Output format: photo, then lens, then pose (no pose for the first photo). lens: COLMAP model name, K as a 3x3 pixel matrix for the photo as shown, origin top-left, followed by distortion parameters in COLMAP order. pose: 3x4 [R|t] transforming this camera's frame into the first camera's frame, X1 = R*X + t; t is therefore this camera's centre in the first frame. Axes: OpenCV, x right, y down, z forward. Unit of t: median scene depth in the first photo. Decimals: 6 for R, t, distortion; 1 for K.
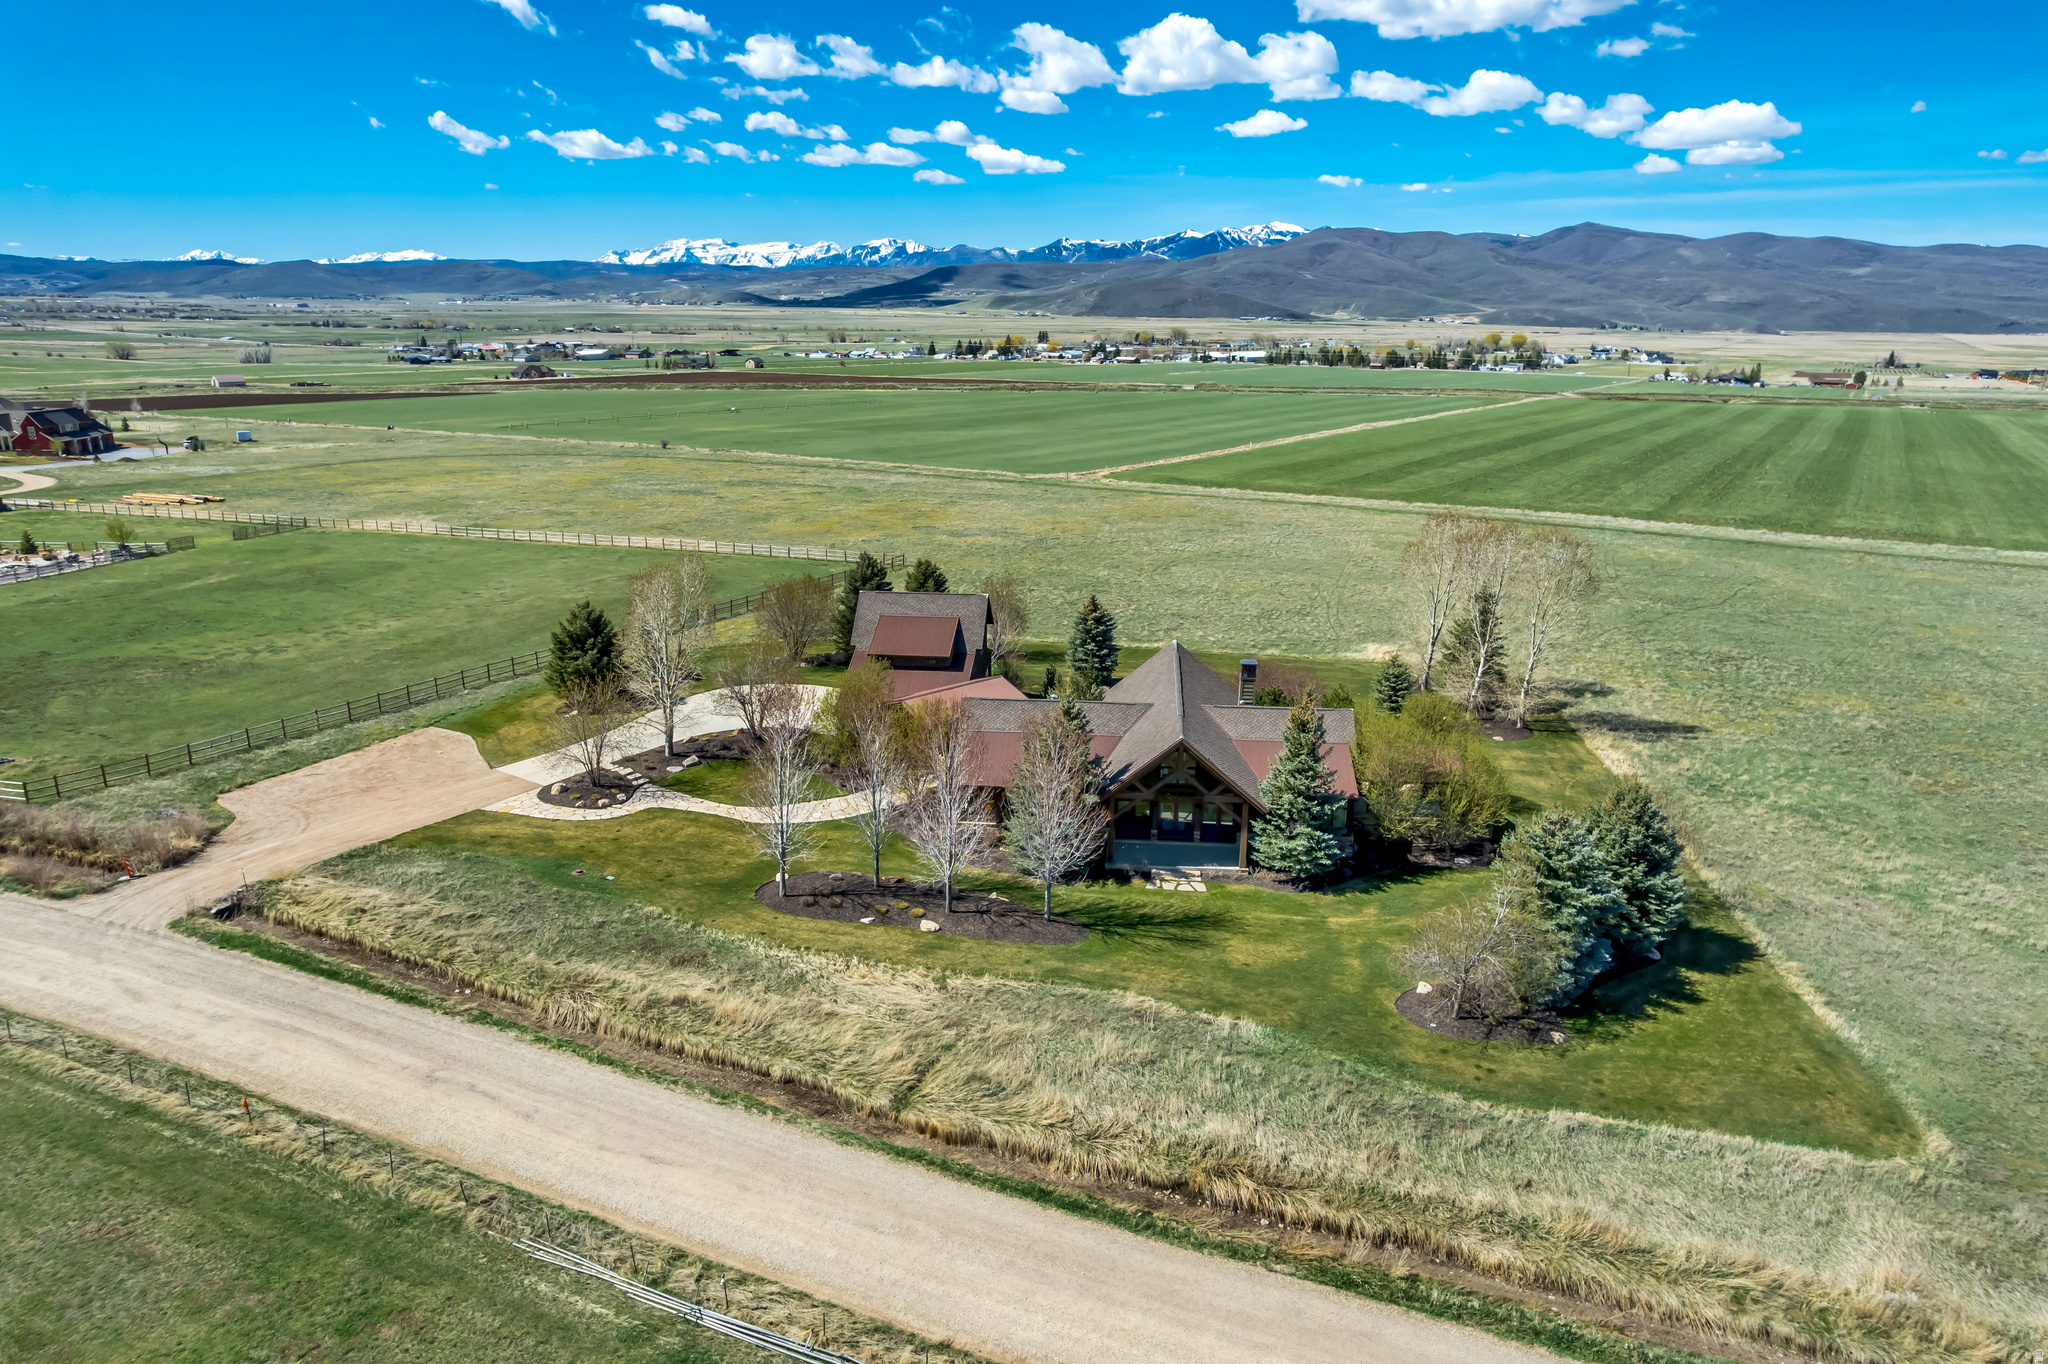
lens RADIAL K [[1319.4, 0, 1035.6], [0, 1319.4, 675.8], [0, 0, 1]] dist [-0.079653, 0.073022]
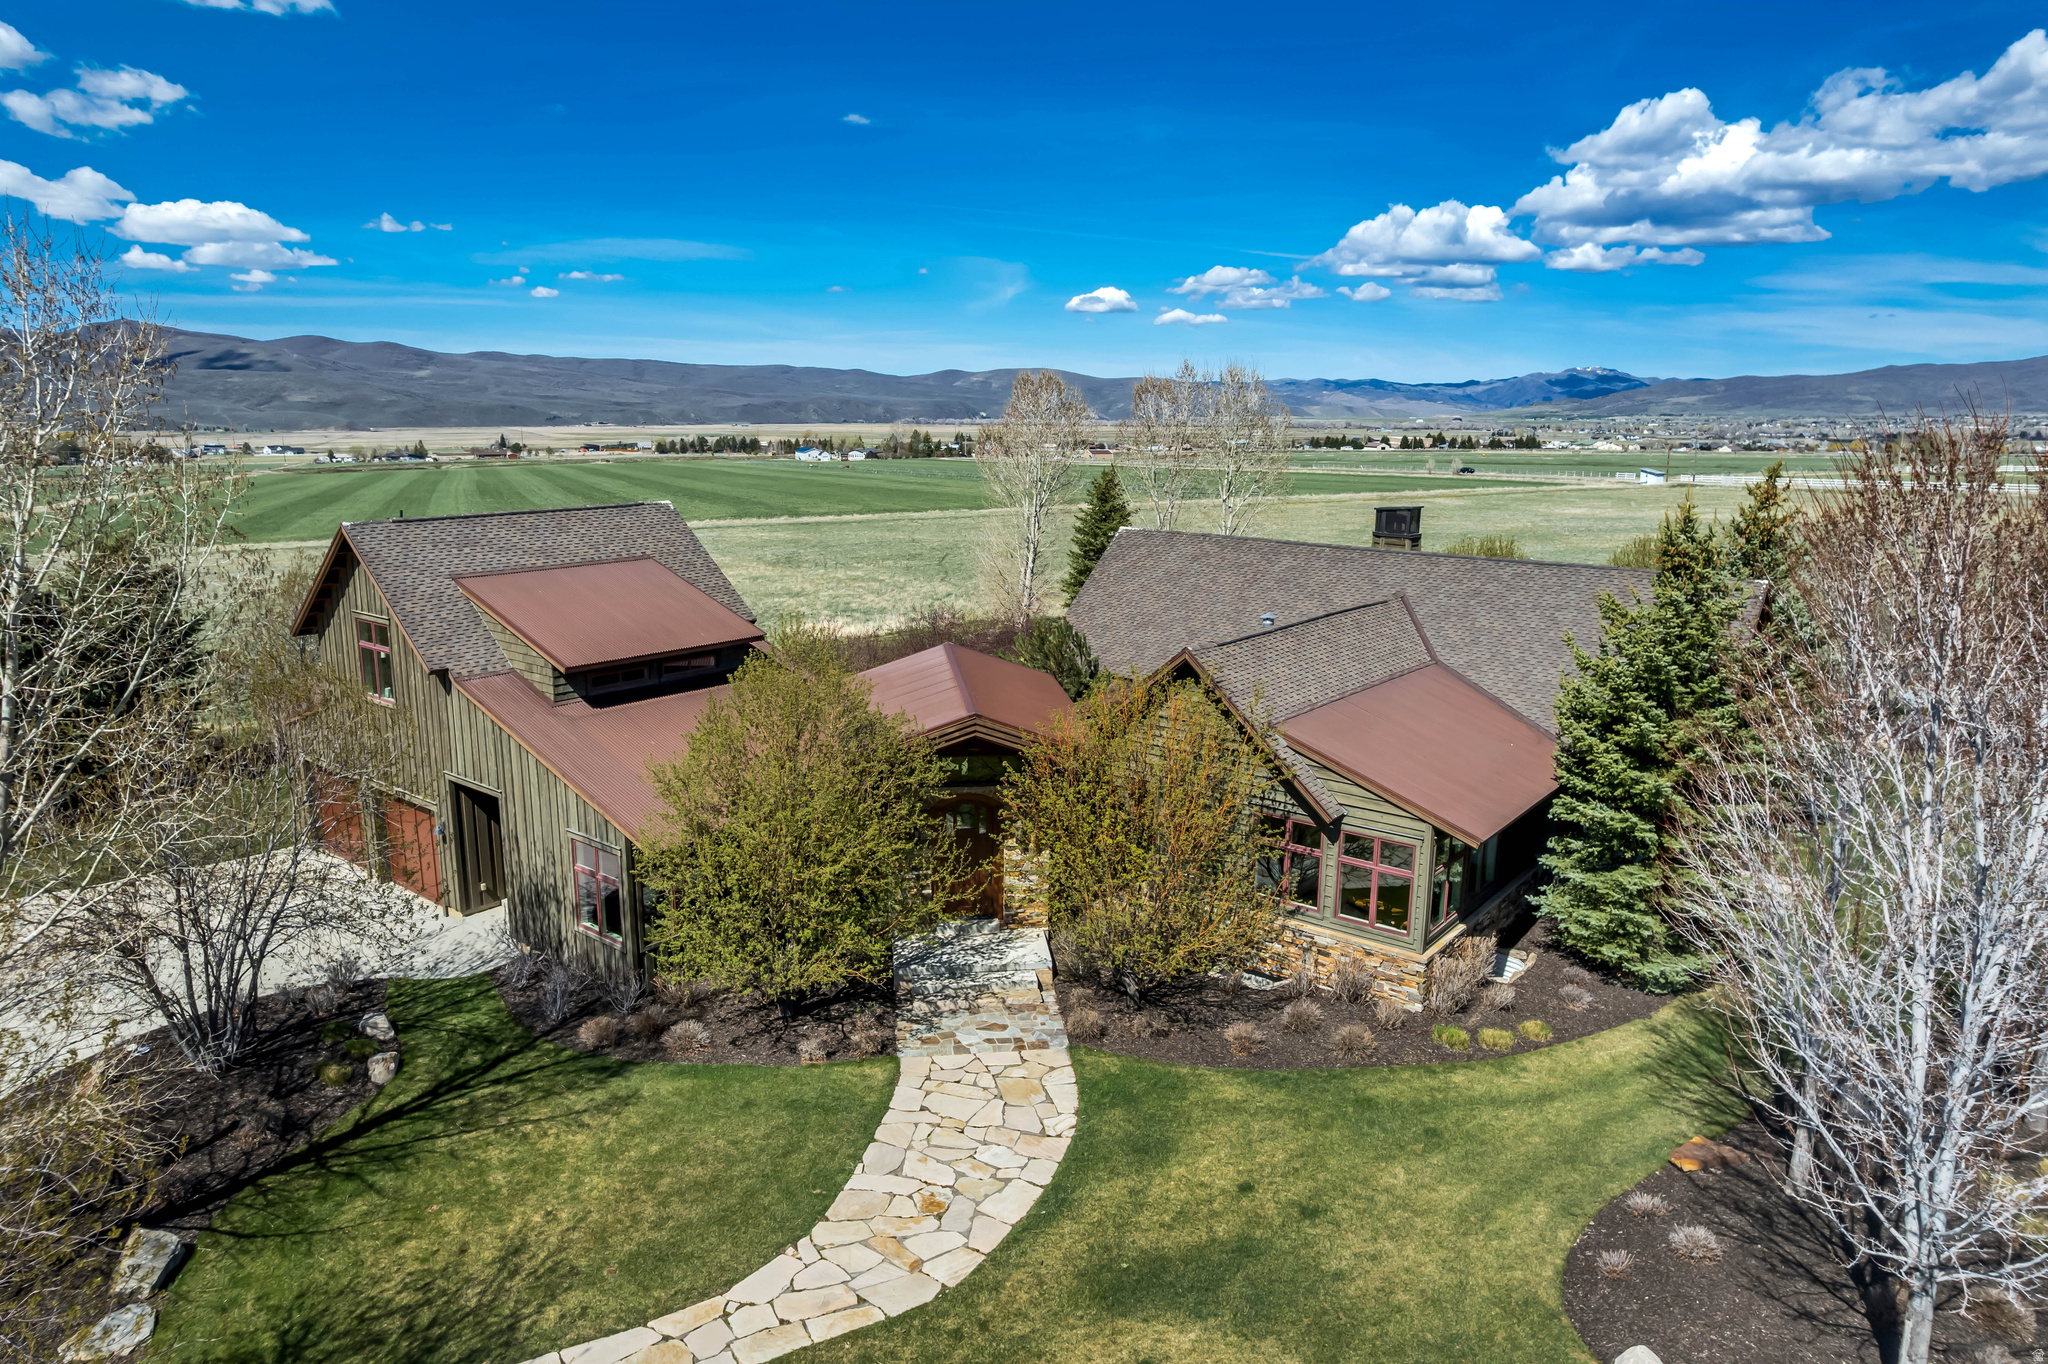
lens RADIAL K [[1319.4, 0, 1031.7], [0, 1319.4, 688.2], [0, 0, 1]] dist [-0.079653, 0.073022]
pose [[0.549737, -0.178623, 0.816016, -0.113742], [0.232528, 0.970982, 0.055895, -0.001082], [-0.802322, 0.159019, 0.575320, 0.253311]]
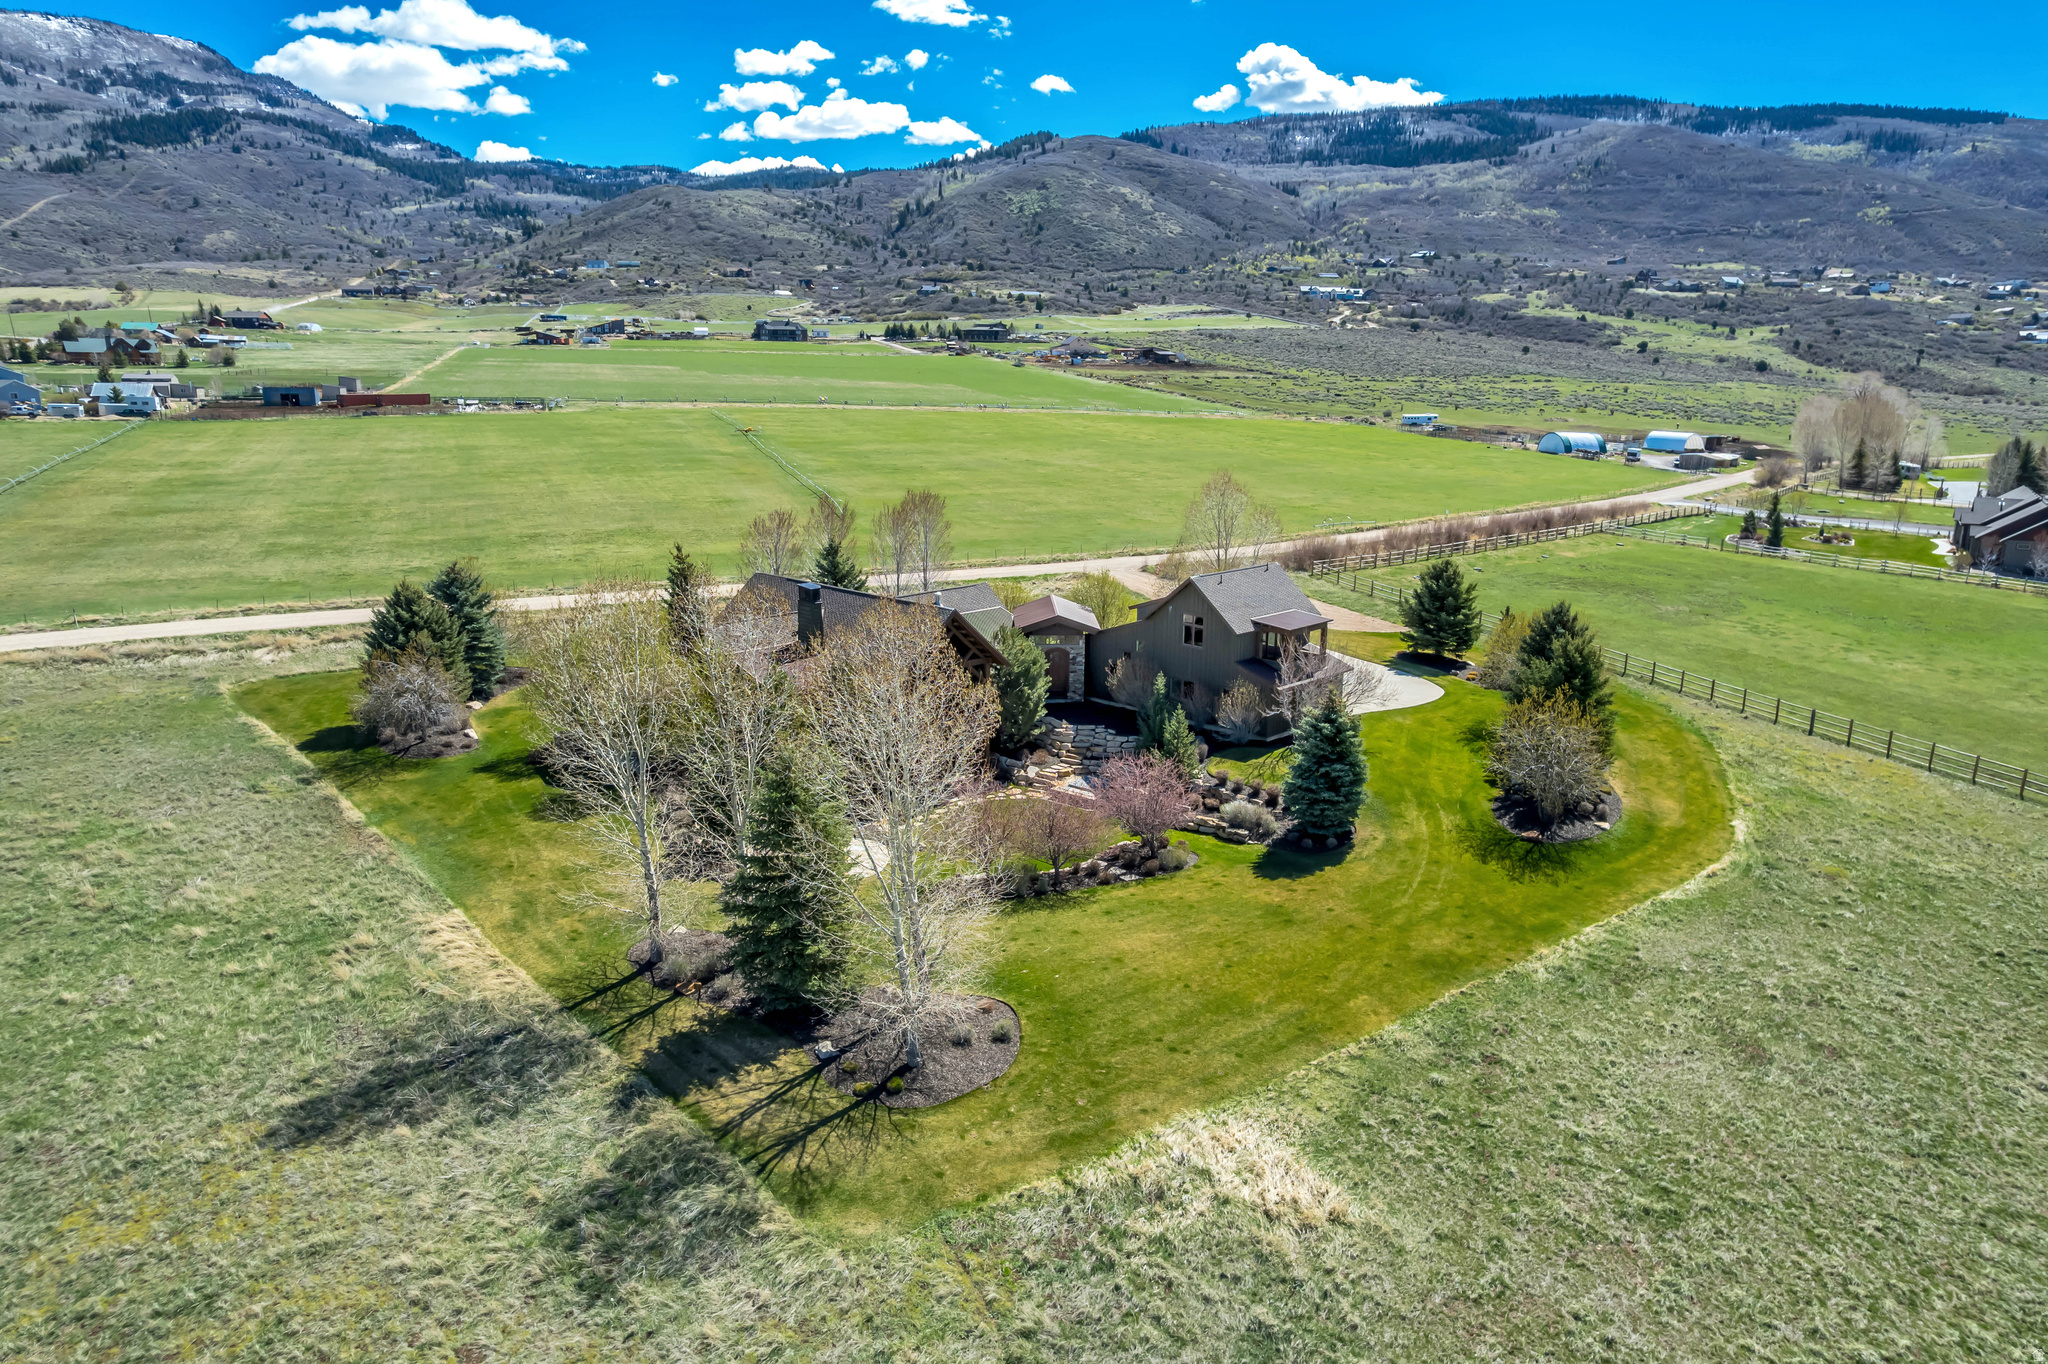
lens RADIAL K [[1319.4, 0, 1033.0], [0, 1319.4, 669.3], [0, 0, 1]] dist [-0.079653, 0.073022]
pose [[-0.627090, 0.162083, -0.761897, 0.250931], [-0.235149, 0.893087, 0.383536, -0.113819], [0.742605, 0.419671, -0.521933, 0.510957]]
